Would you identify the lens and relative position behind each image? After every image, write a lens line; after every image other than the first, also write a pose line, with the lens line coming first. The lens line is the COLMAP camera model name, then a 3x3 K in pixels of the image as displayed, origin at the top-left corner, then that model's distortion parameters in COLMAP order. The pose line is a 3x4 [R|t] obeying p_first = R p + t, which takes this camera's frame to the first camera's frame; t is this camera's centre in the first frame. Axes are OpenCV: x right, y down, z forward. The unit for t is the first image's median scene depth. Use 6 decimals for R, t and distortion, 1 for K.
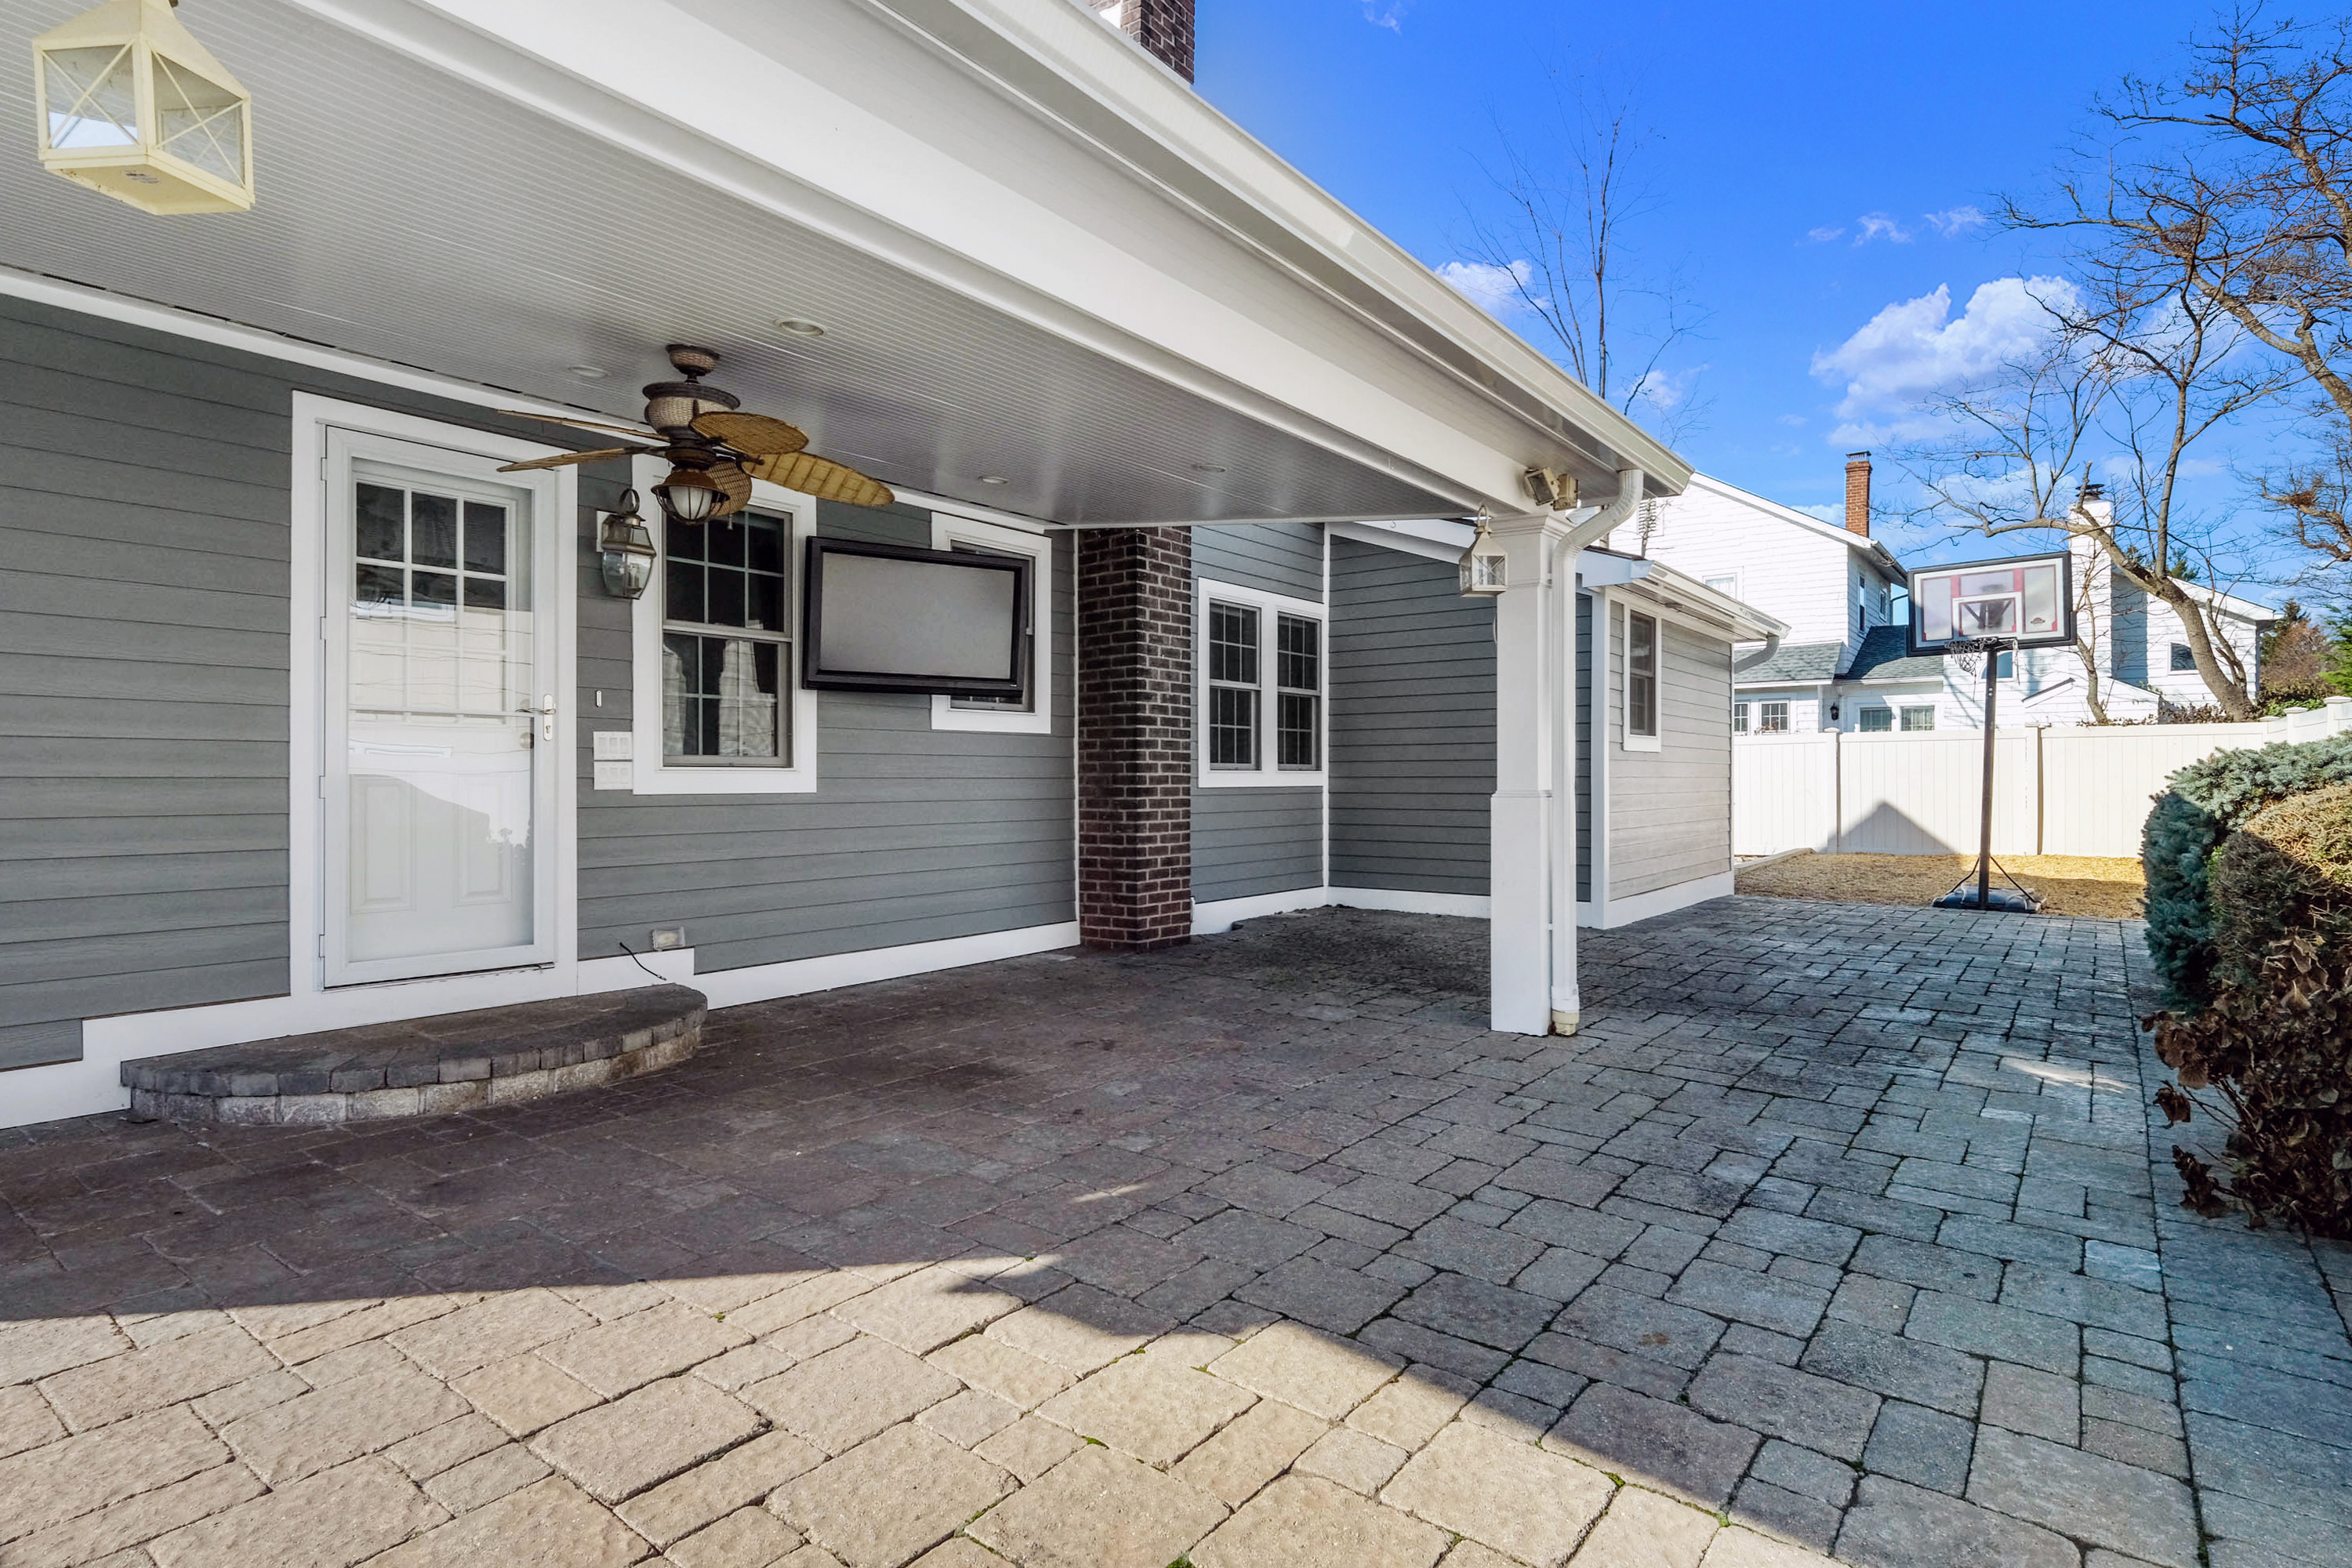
lens RADIAL K [[1214.5, 0, 1190.6], [0, 1214.5, 792.1], [0, 0, 1]] dist [-0.003197, -0.000985]
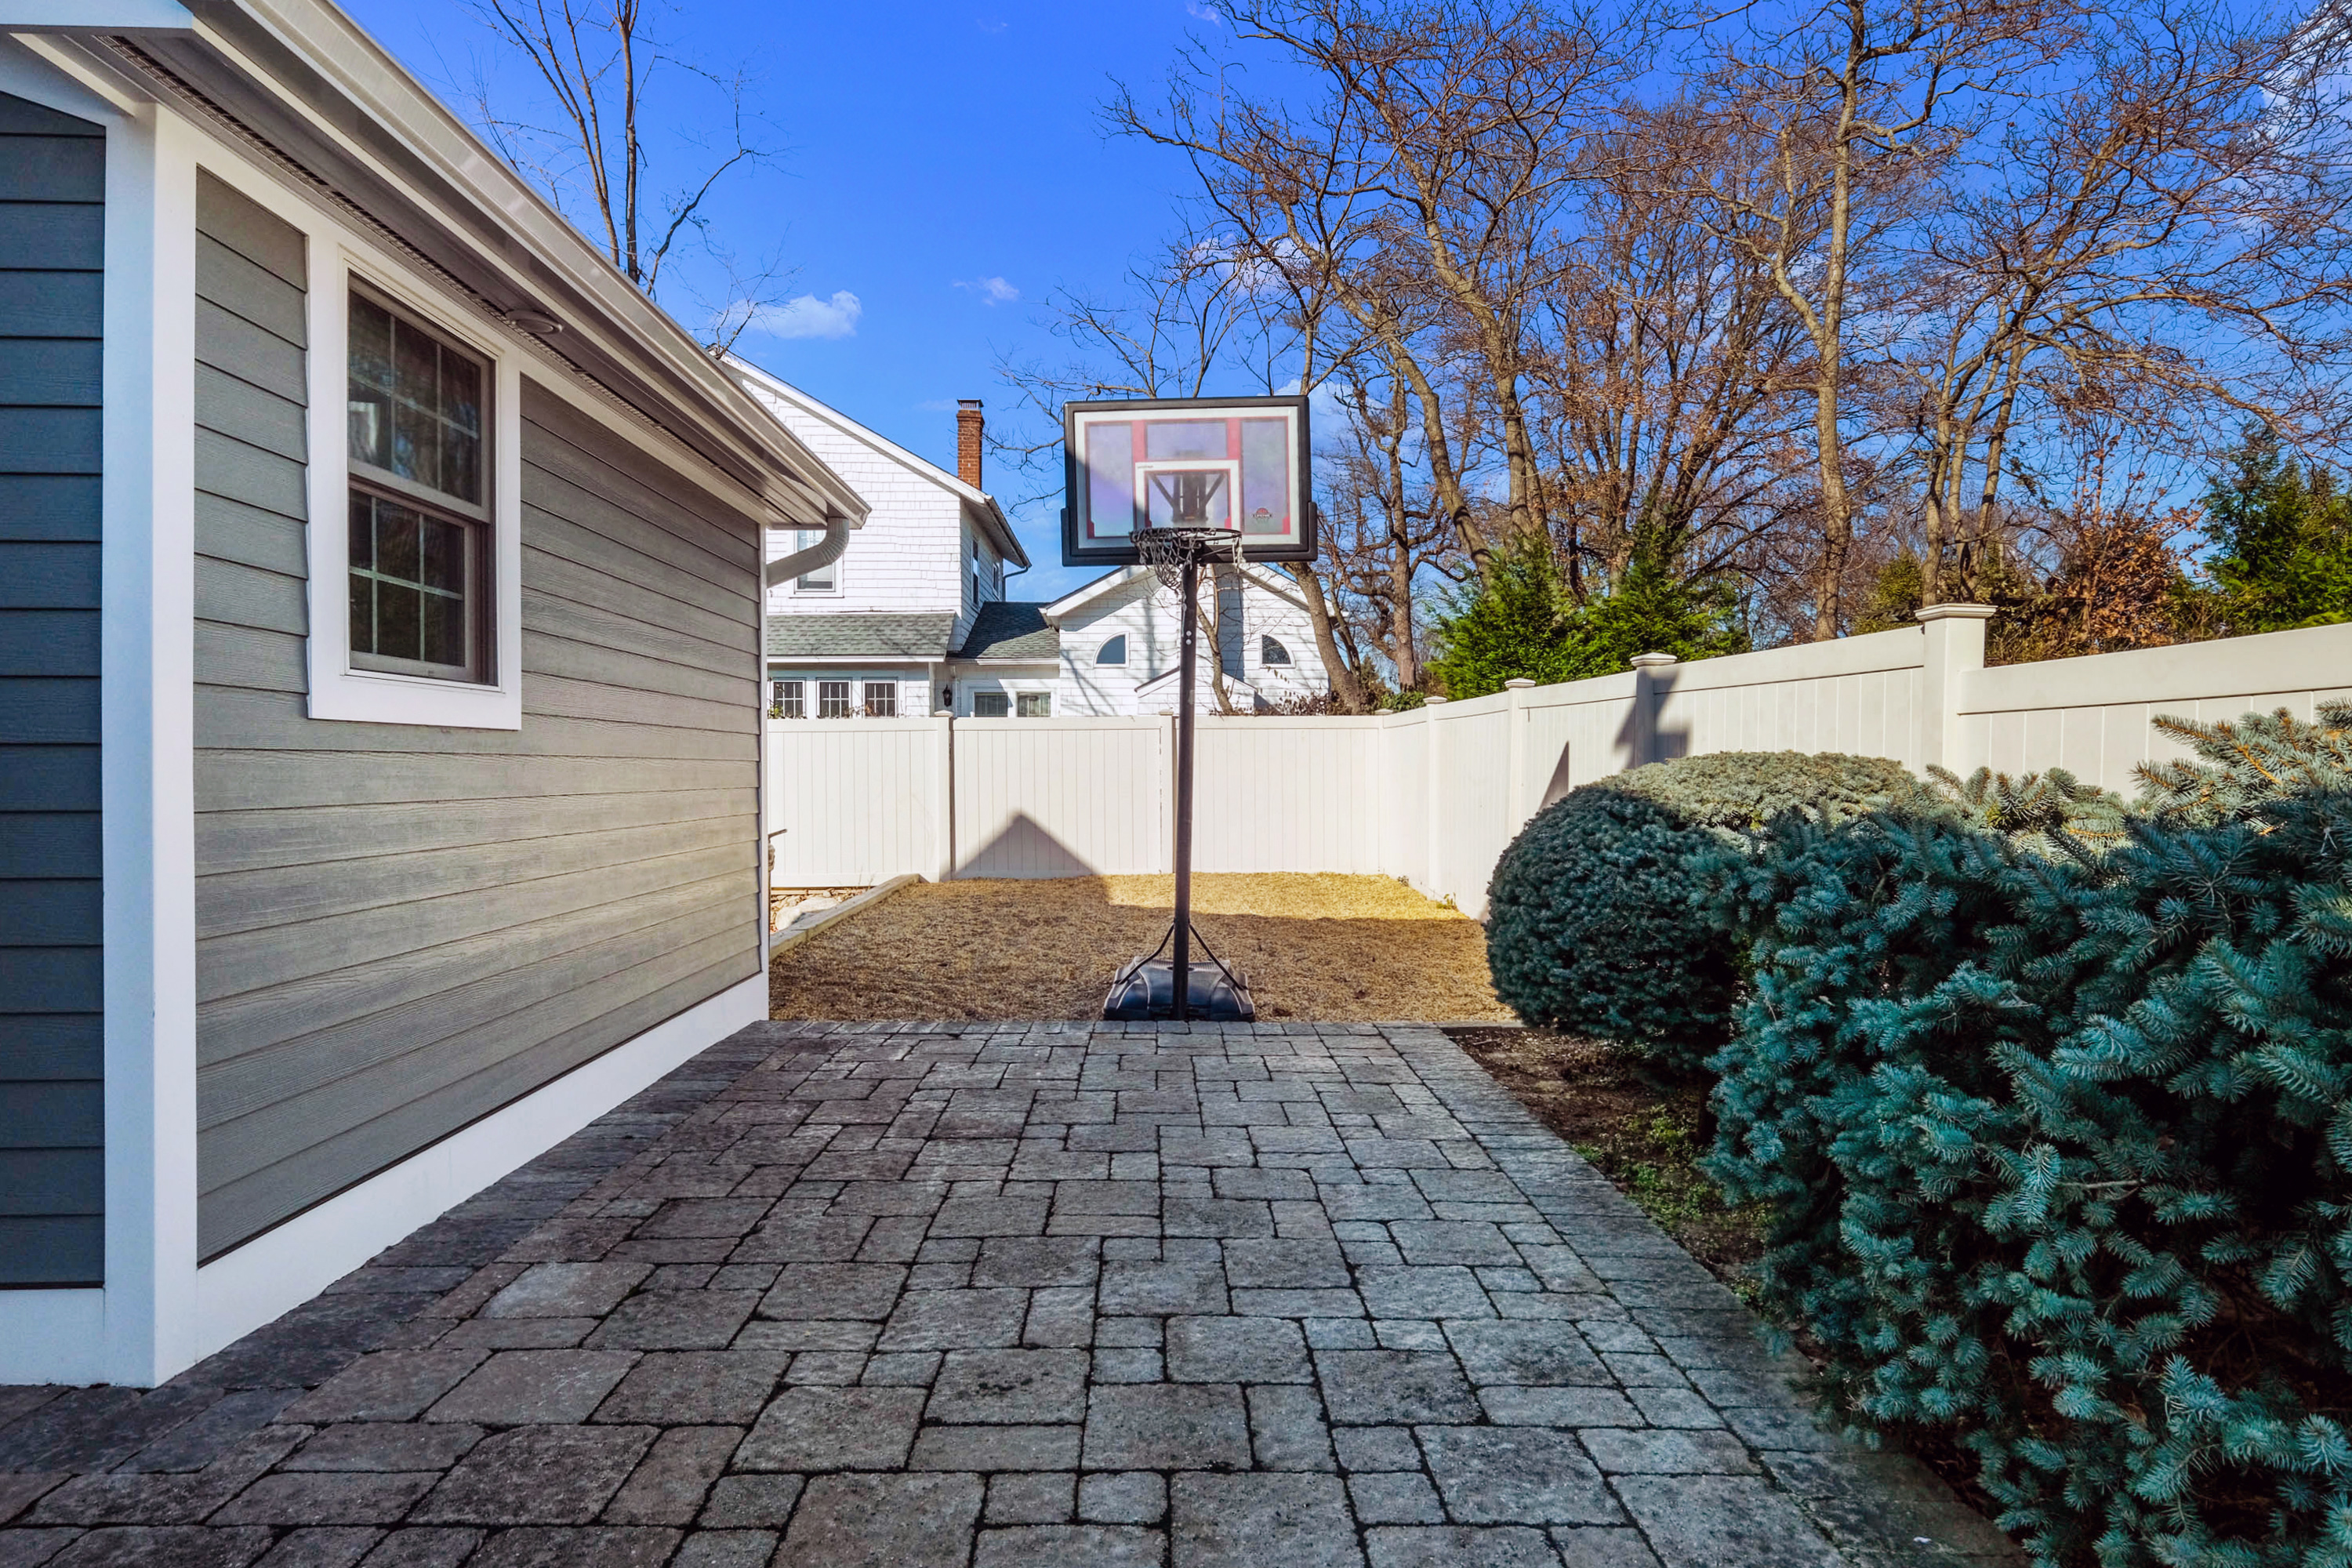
lens RADIAL K [[1214.5, 0, 1190.6], [0, 1214.5, 792.1], [0, 0, 1]] dist [-0.003197, -0.000985]
pose [[0.775245, -0.010446, 0.631575, 0.164004], [0.006491, 0.999942, 0.008571, -0.007752], [-0.631628, -0.002545, 0.775268, 0.306046]]
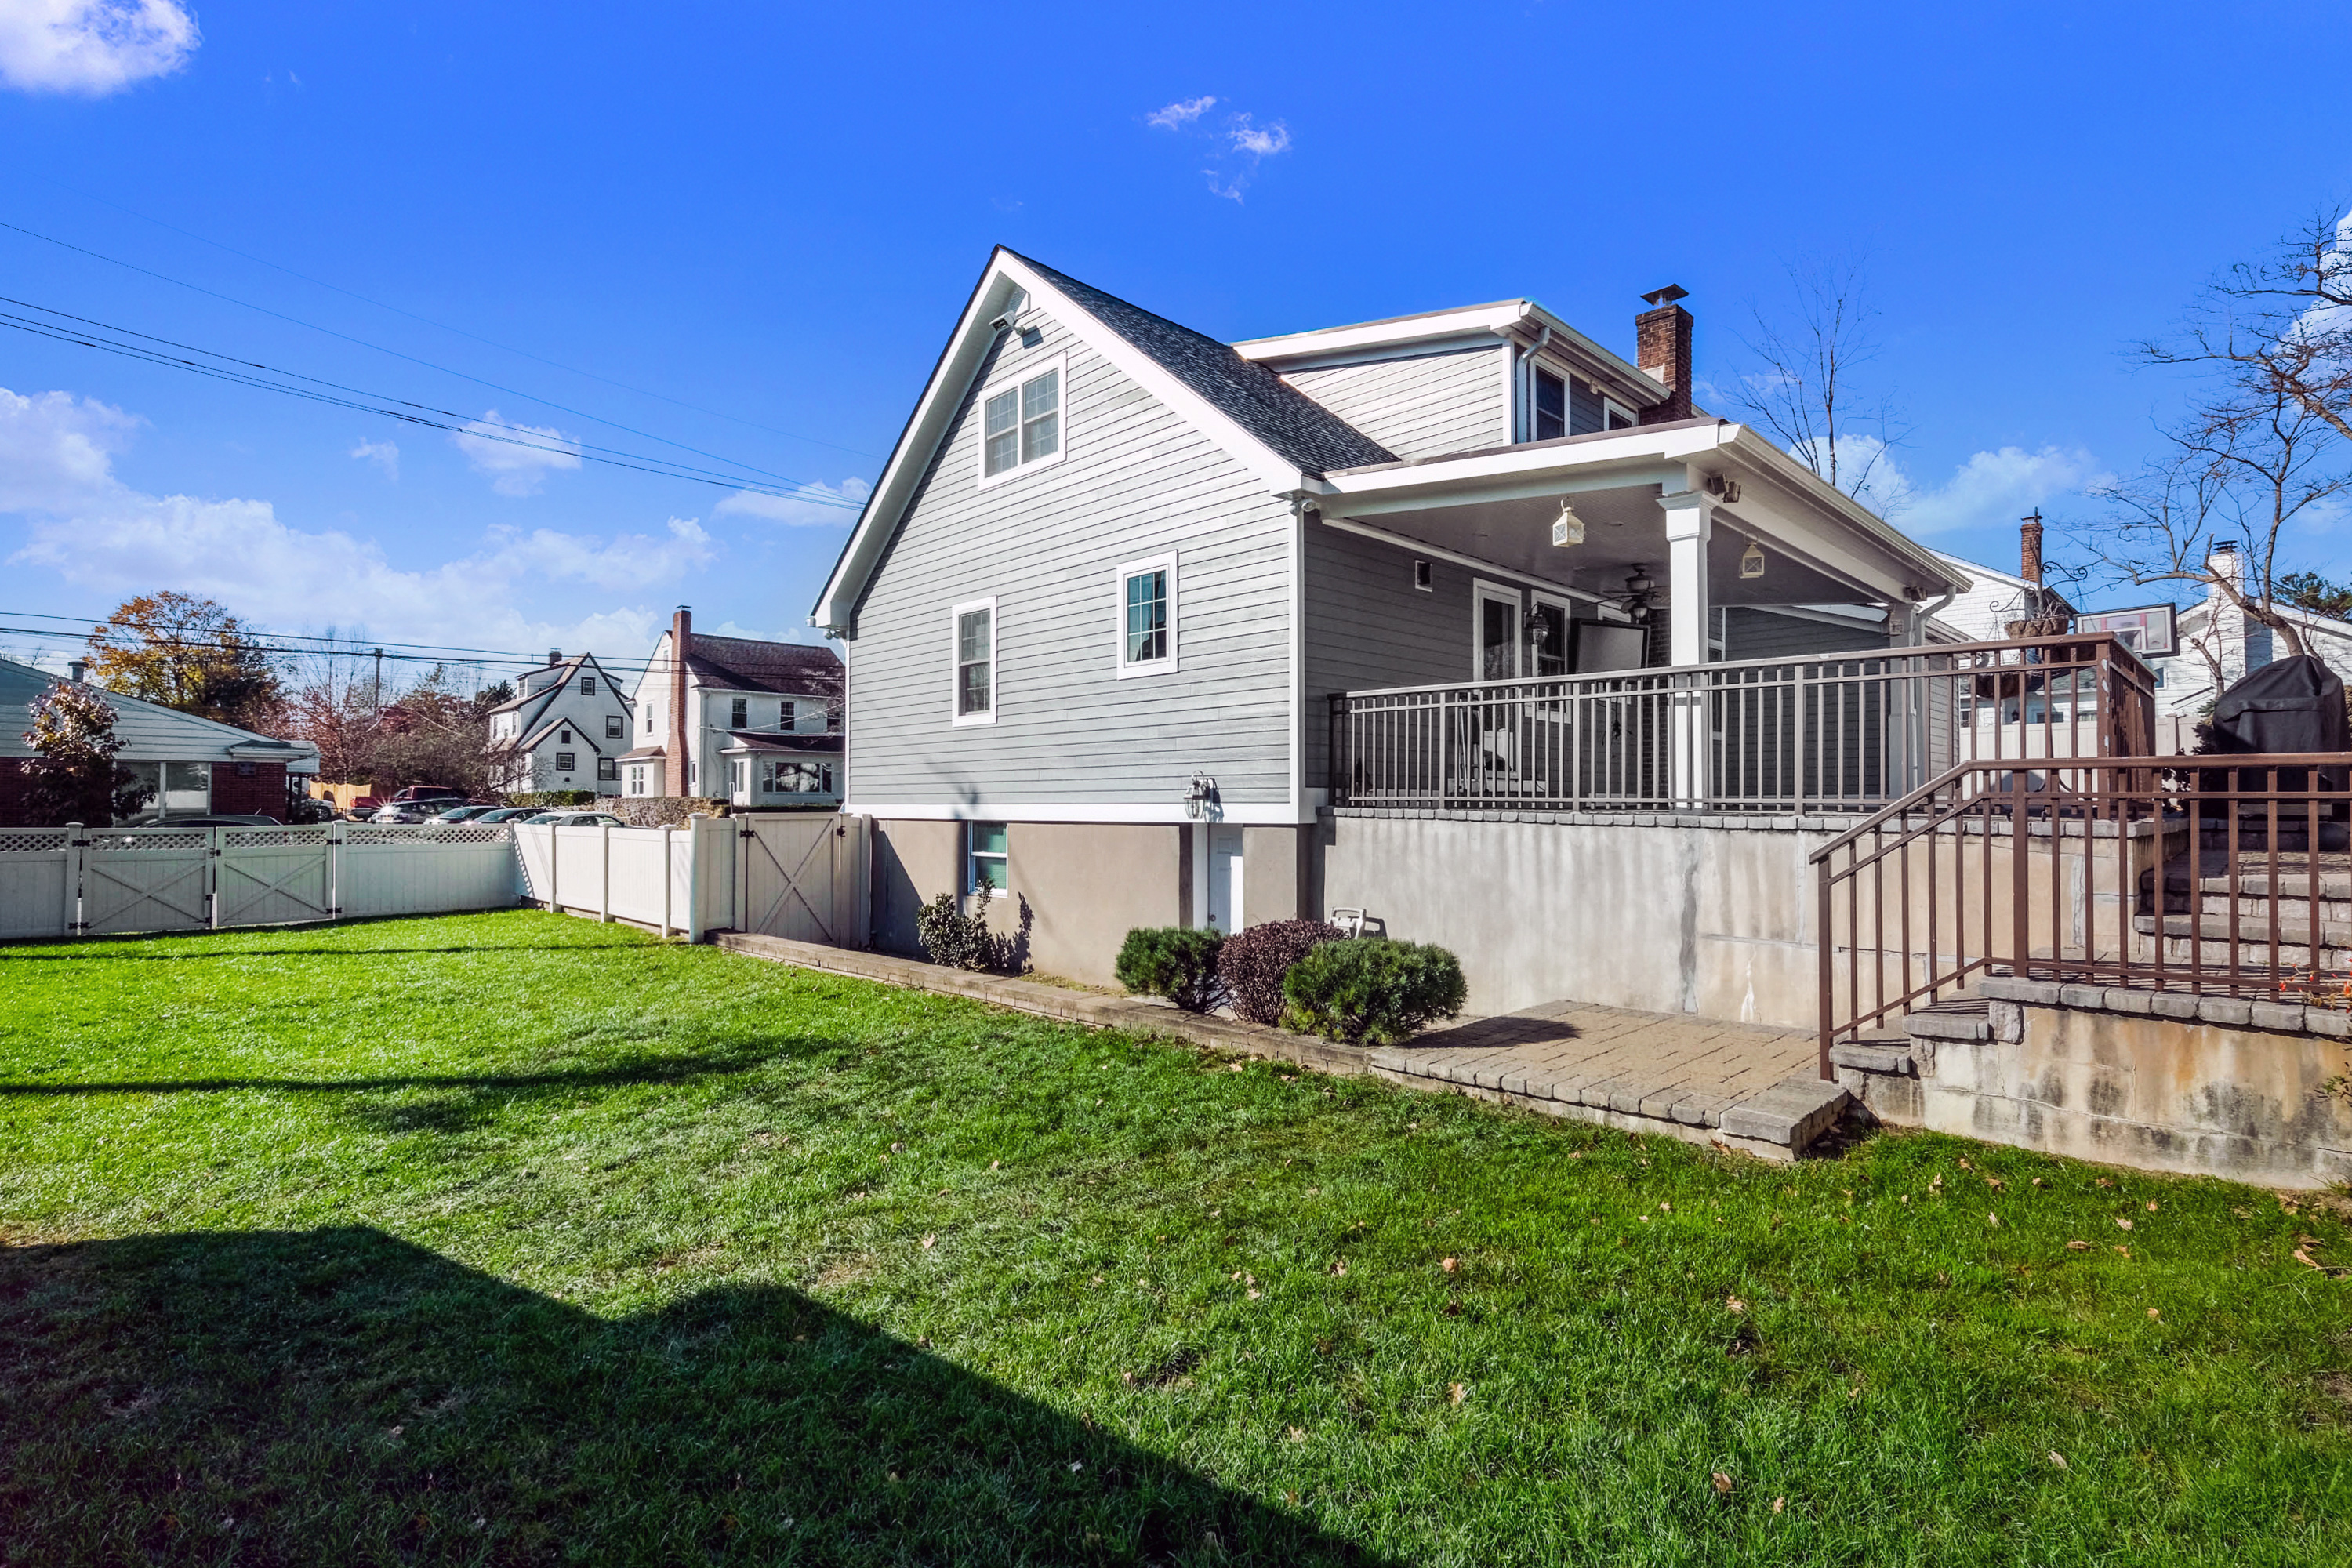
lens RADIAL K [[1108.3, 0, 1184.1], [0, 1108.3, 795.4], [0, 0, 1]] dist [-0.000954, 0.000240]
pose [[0.989517, -0.002525, -0.144393, -0.255935], [-0.000825, 0.999732, -0.023134, 0.065391], [0.144412, 0.023011, 0.989250, -0.432995]]
